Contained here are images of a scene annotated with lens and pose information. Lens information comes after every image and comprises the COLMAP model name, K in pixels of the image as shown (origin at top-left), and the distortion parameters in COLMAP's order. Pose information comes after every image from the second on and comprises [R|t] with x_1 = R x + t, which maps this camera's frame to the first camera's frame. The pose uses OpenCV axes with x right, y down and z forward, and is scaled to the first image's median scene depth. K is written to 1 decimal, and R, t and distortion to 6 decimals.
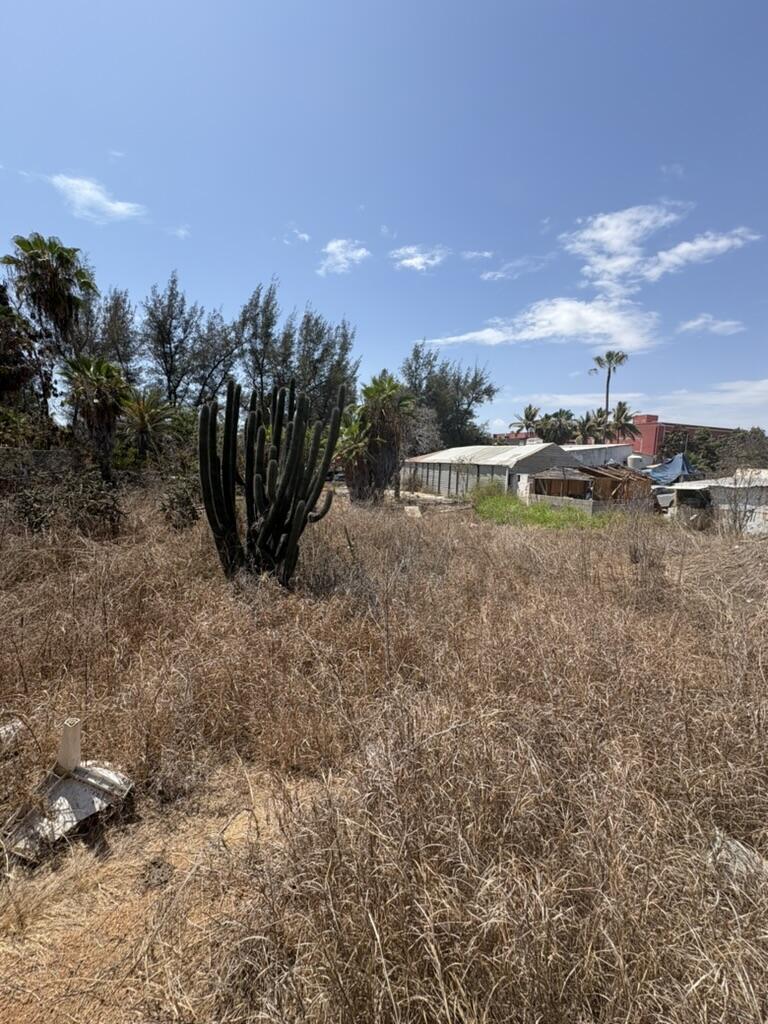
lens RADIAL K [[407.7, 0, 386.1], [0, 407.7, 509.2], [0, 0, 1]] dist [-0.000516, 0.001122]
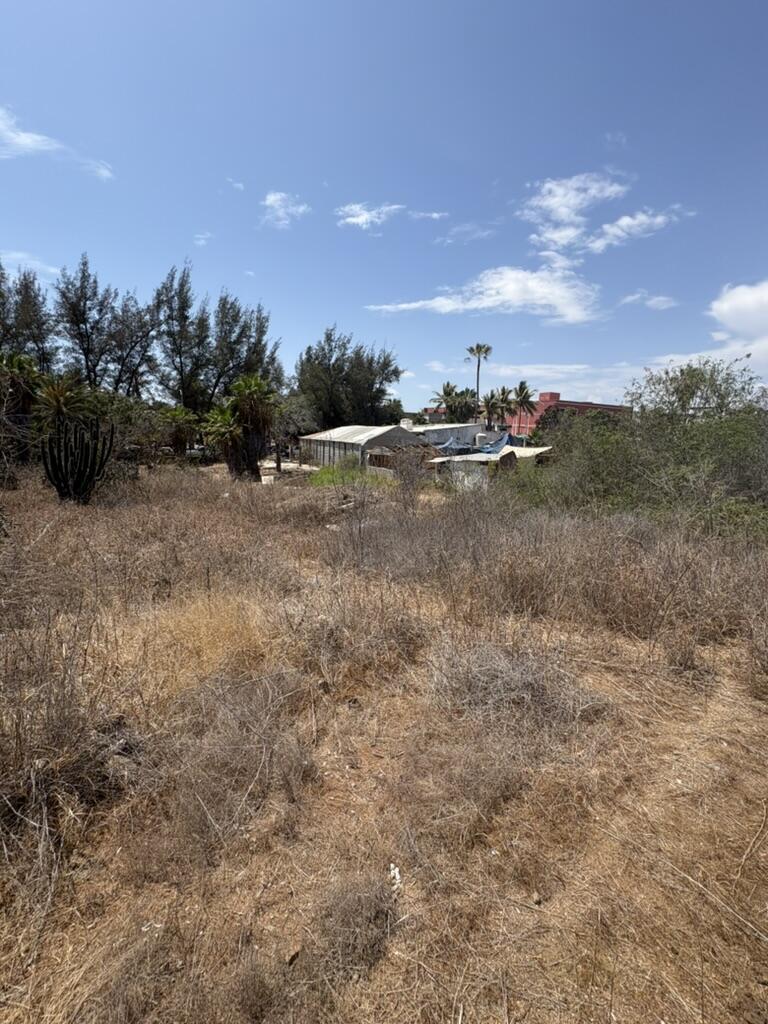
lens RADIAL K [[407.7, 0, 390.2], [0, 407.7, 514.7], [0, 0, 1]] dist [-0.000516, 0.001122]
pose [[0.992751, -0.024820, 0.117595, 0.070971], [0.014822, 0.996258, 0.085145, 0.004054], [-0.119268, -0.082785, 0.989405, -0.109023]]
